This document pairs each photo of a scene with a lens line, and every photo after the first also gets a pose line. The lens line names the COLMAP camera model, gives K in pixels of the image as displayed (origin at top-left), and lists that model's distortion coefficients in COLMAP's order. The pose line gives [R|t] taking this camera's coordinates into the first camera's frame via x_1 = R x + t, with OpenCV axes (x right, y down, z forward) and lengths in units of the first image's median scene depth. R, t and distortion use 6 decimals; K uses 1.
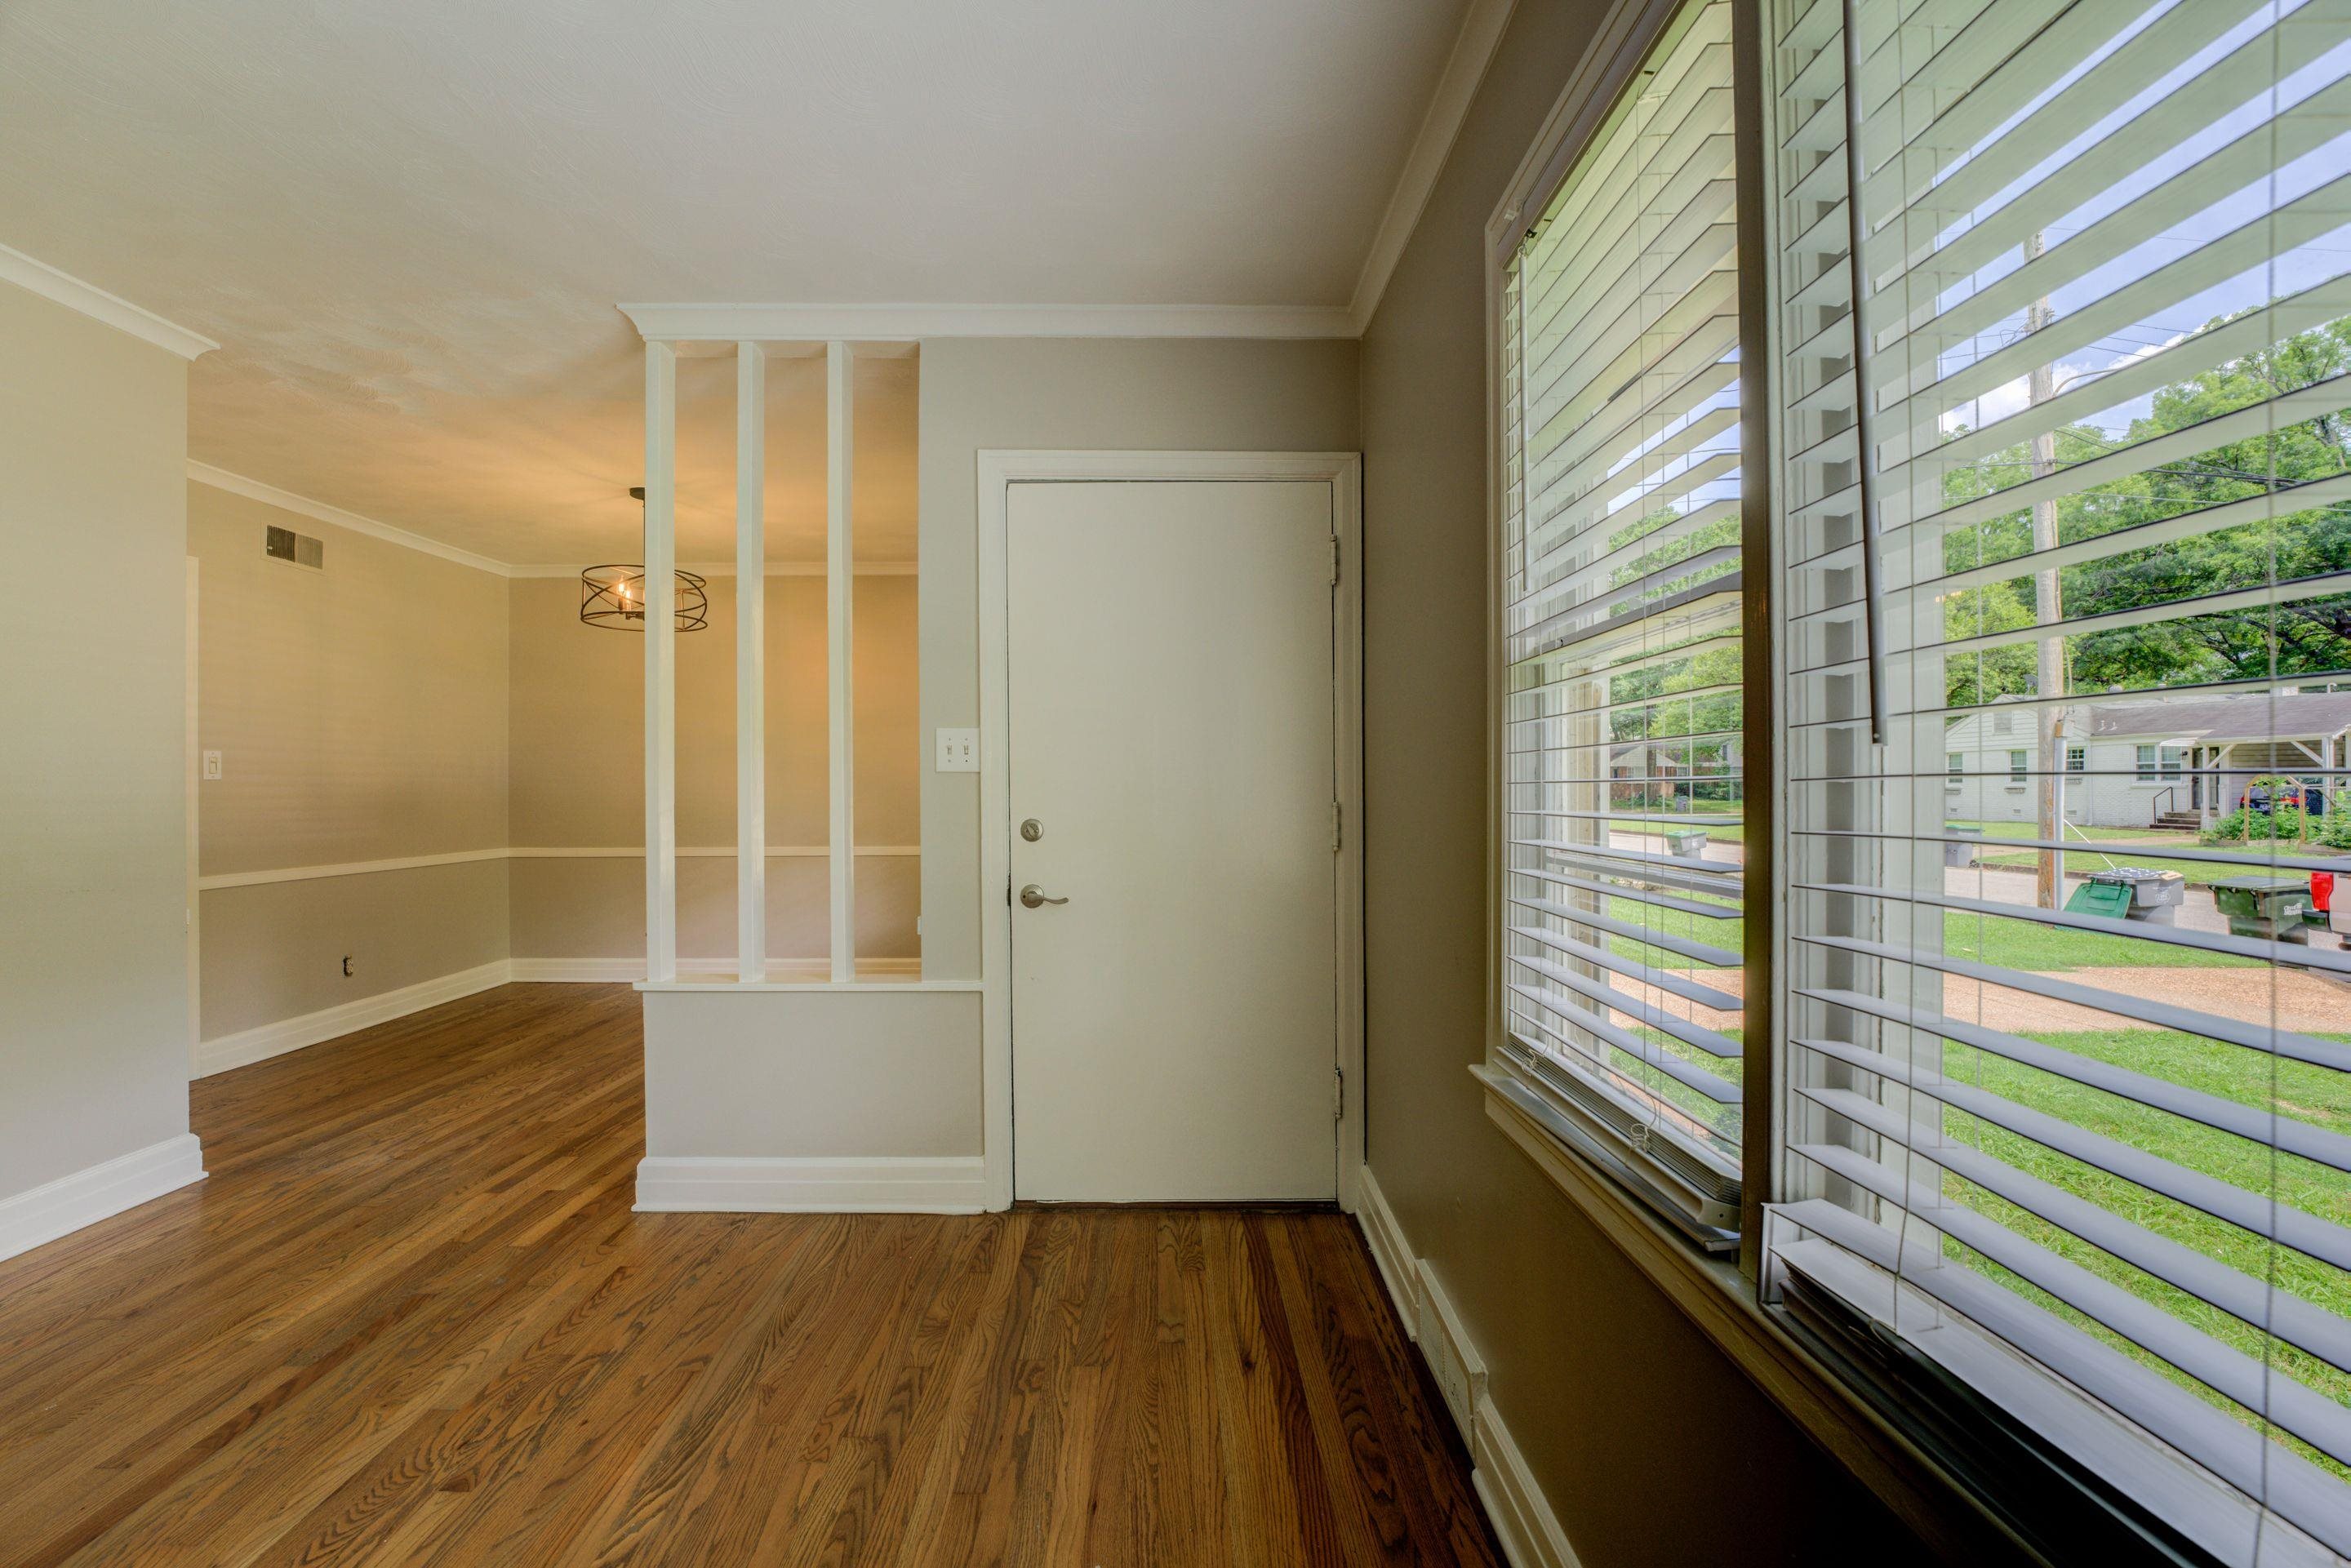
lens RADIAL K [[951.4, 0, 1179.4], [0, 951.4, 789.9], [0, 0, 1]] dist [-0.026947, 0.003506]
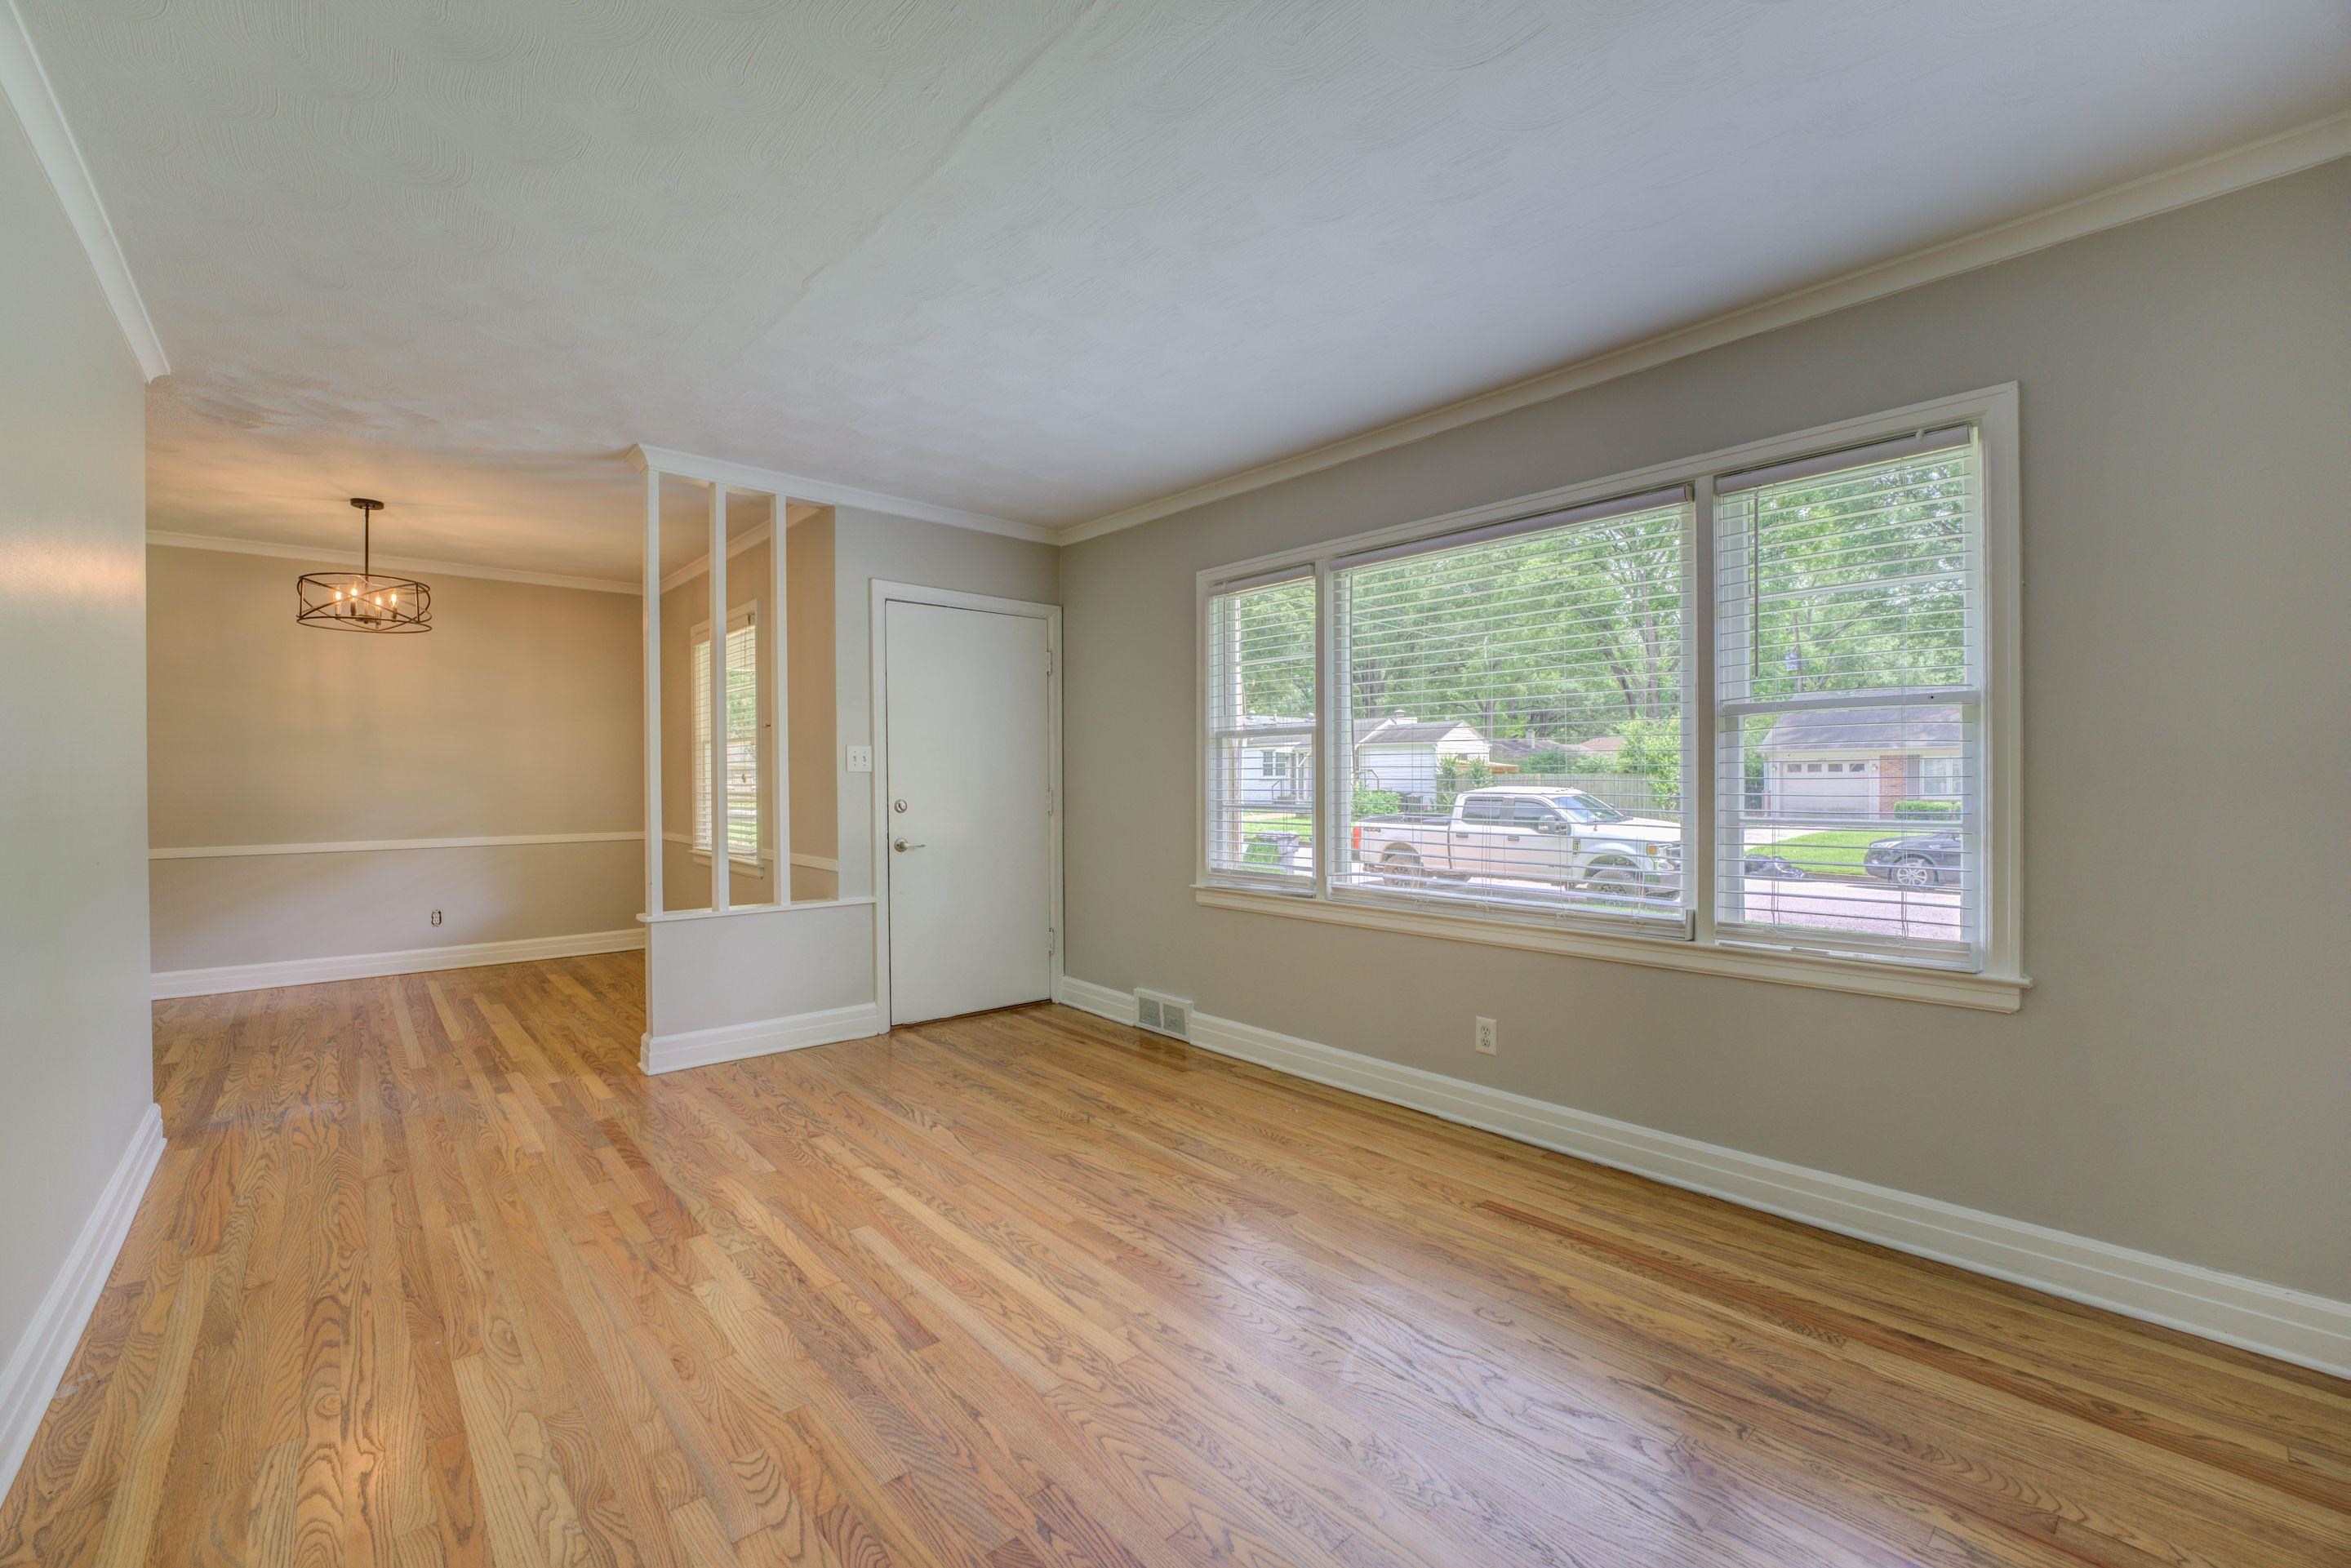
lens RADIAL K [[951.4, 0, 1154.2], [0, 951.4, 785.6], [0, 0, 1]] dist [-0.026947, 0.003506]
pose [[0.766870, -0.004446, 0.641787, -0.909748], [0.001953, 0.999988, 0.004593, -0.001580], [-0.641800, -0.002268, 0.766869, -0.605799]]
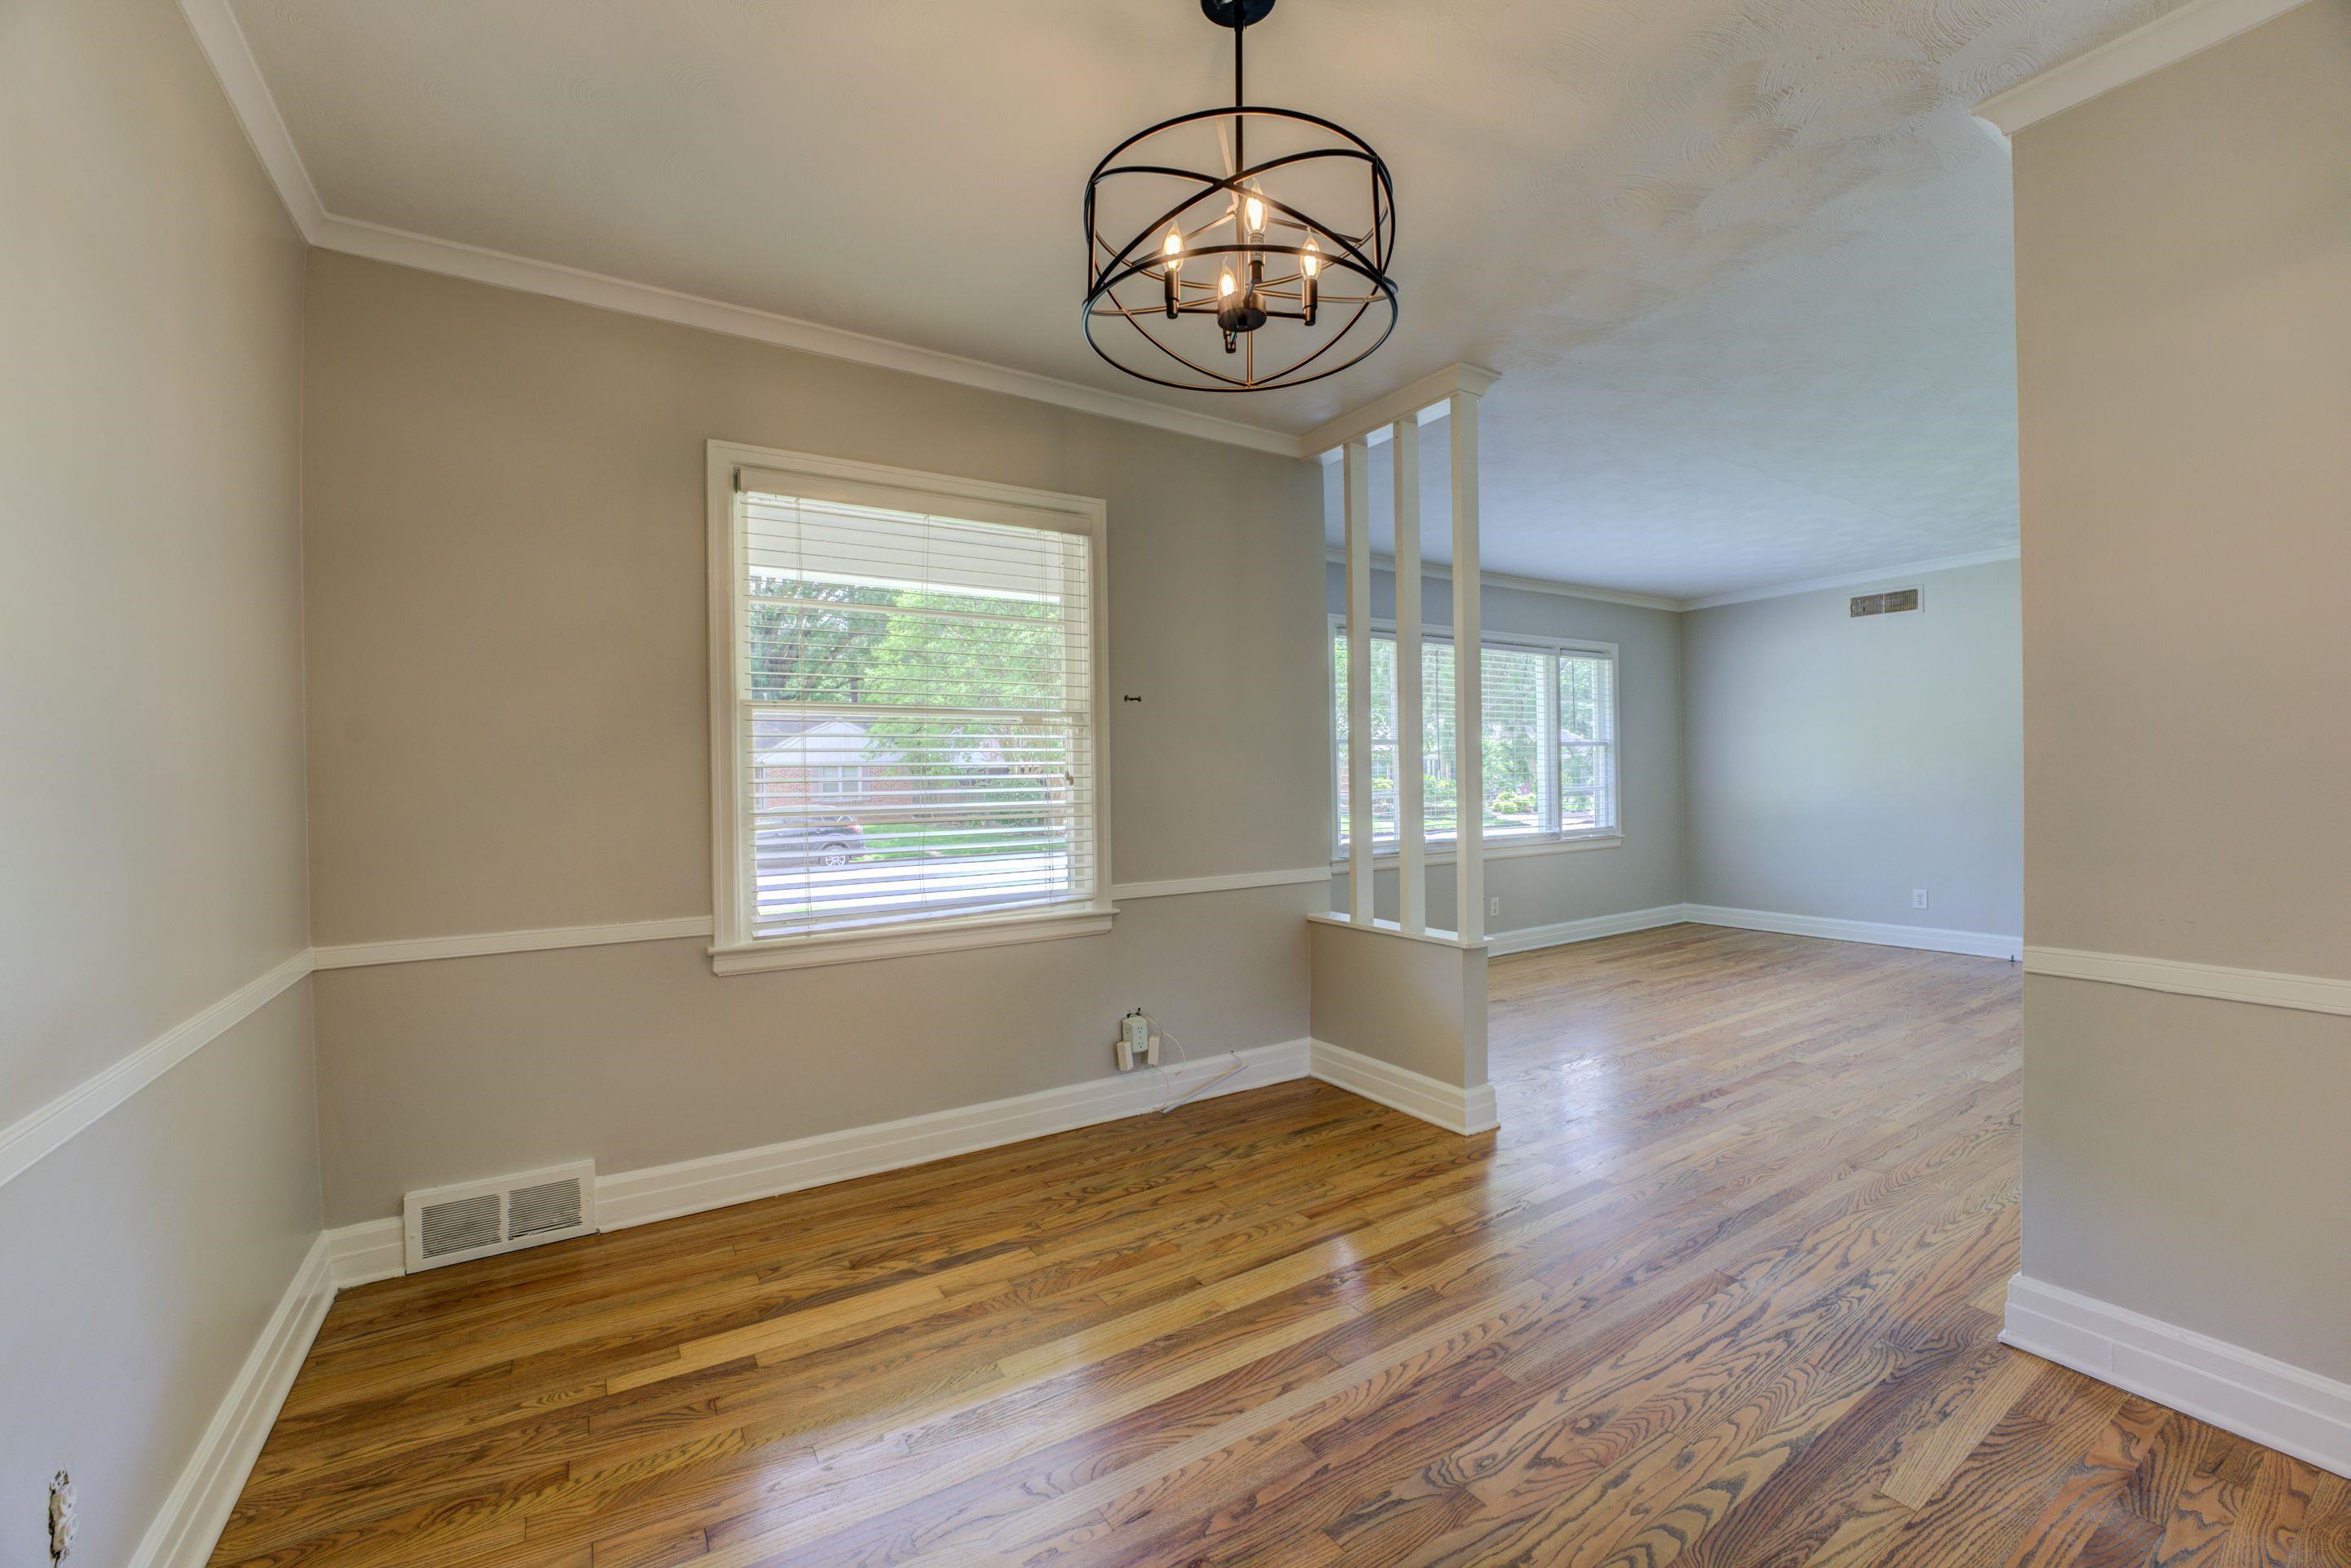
lens RADIAL K [[951.4, 0, 1177.8], [0, 951.4, 780.8], [0, 0, 1]] dist [-0.026947, 0.003506]
pose [[-0.518464, 0.005622, 0.855081, -1.401320], [0.015129, 0.999882, 0.002599, -0.001227], [-0.854965, 0.014284, -0.518488, 1.968725]]
